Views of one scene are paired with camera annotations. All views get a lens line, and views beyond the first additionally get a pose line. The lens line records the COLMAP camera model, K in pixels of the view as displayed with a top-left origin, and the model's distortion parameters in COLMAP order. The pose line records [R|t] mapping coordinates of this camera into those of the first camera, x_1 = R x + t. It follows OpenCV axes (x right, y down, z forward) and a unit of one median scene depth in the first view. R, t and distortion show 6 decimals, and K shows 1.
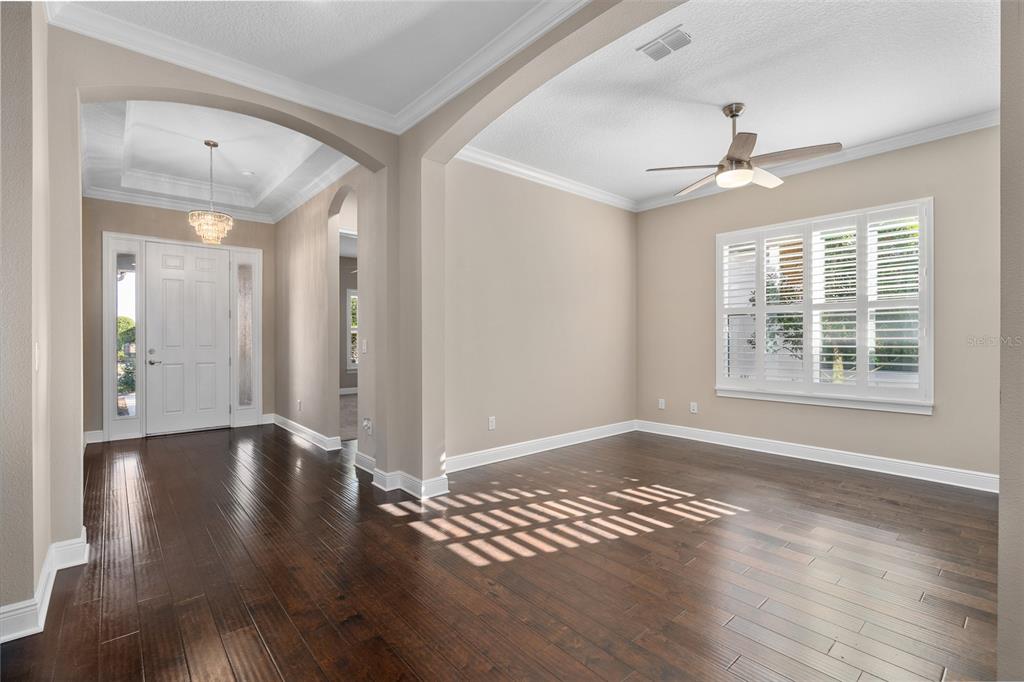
lens RADIAL K [[461.7, 0, 506.2], [0, 461.7, 339.1], [0, 0, 1]] dist [-0.001397, -0.000438]
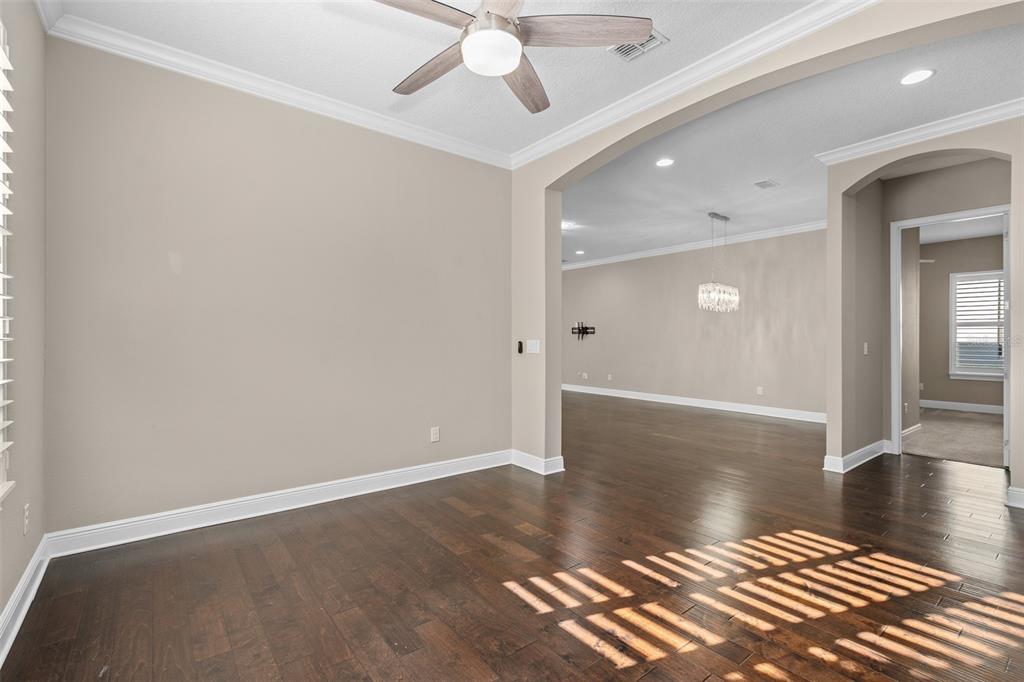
lens RADIAL K [[461.7, 0, 506.2], [0, 461.7, 339.1], [0, 0, 1]] dist [-0.001397, -0.000438]
pose [[-0.998961, 0.000163, 0.045562, 0.404312], [0.000300, 0.999995, 0.003016, -0.004007], [-0.045561, 0.003027, -0.998957, 1.401473]]
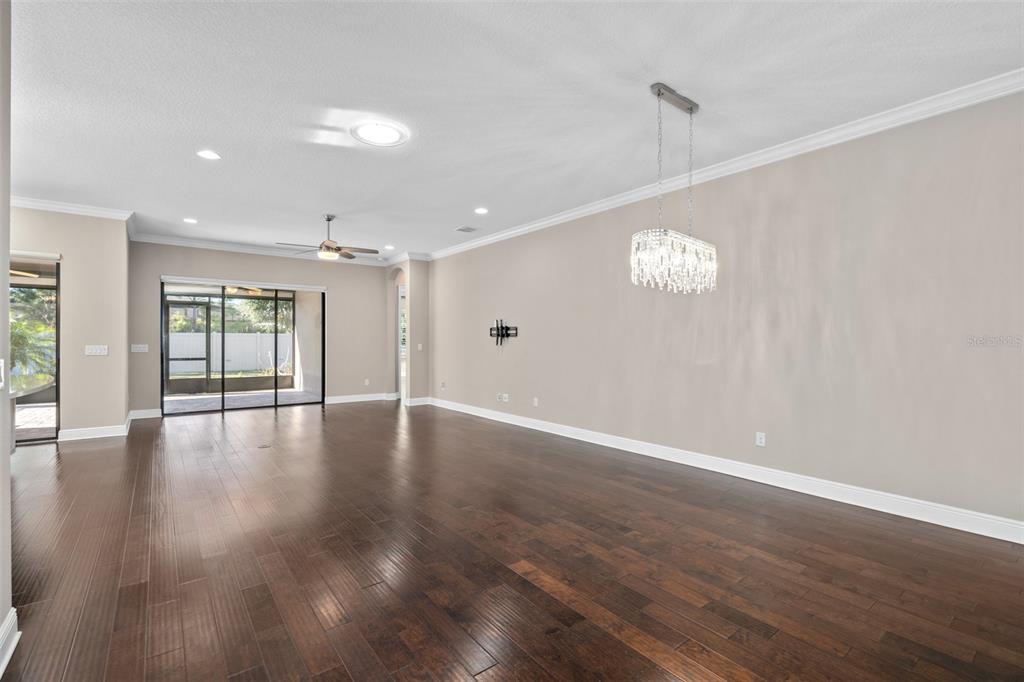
lens RADIAL K [[461.7, 0, 506.2], [0, 461.7, 339.1], [0, 0, 1]] dist [-0.001397, -0.000438]
pose [[-0.998496, -0.001499, 0.054811, -0.027221], [-0.001621, 0.999996, -0.002191, -0.012131], [-0.054808, -0.002277, -0.998494, 0.545211]]
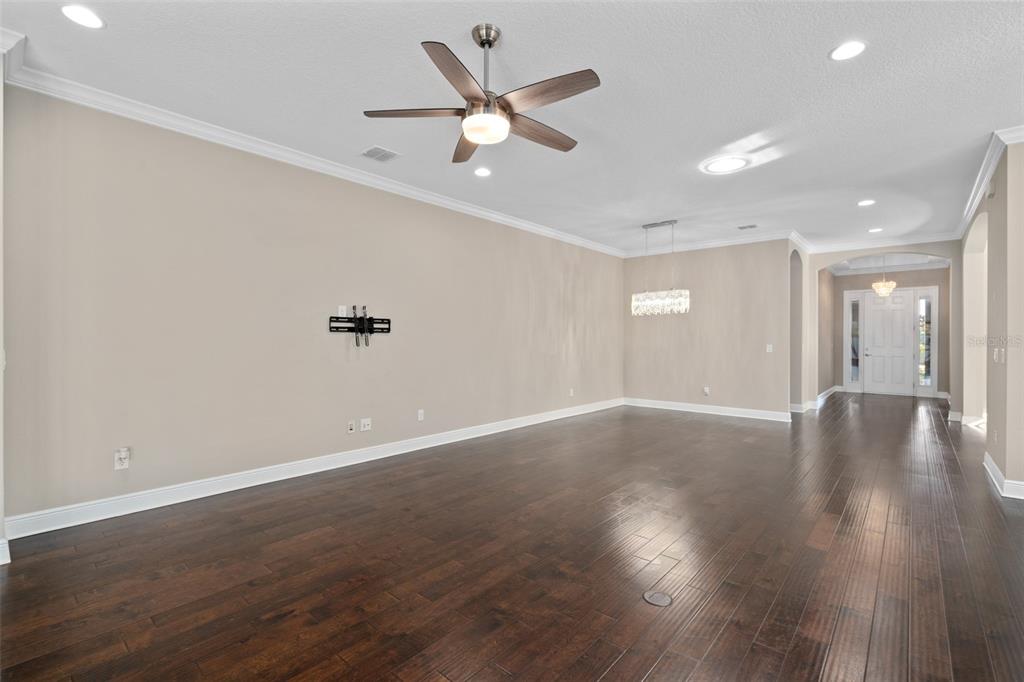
lens RADIAL K [[461.7, 0, 506.2], [0, 461.7, 339.1], [0, 0, 1]] dist [-0.001397, -0.000438]
pose [[0.136404, 0.001498, -0.990652, 1.313667], [-0.005714, 0.999983, 0.000725, -0.011292], [0.990637, 0.005561, 0.136410, -1.060235]]
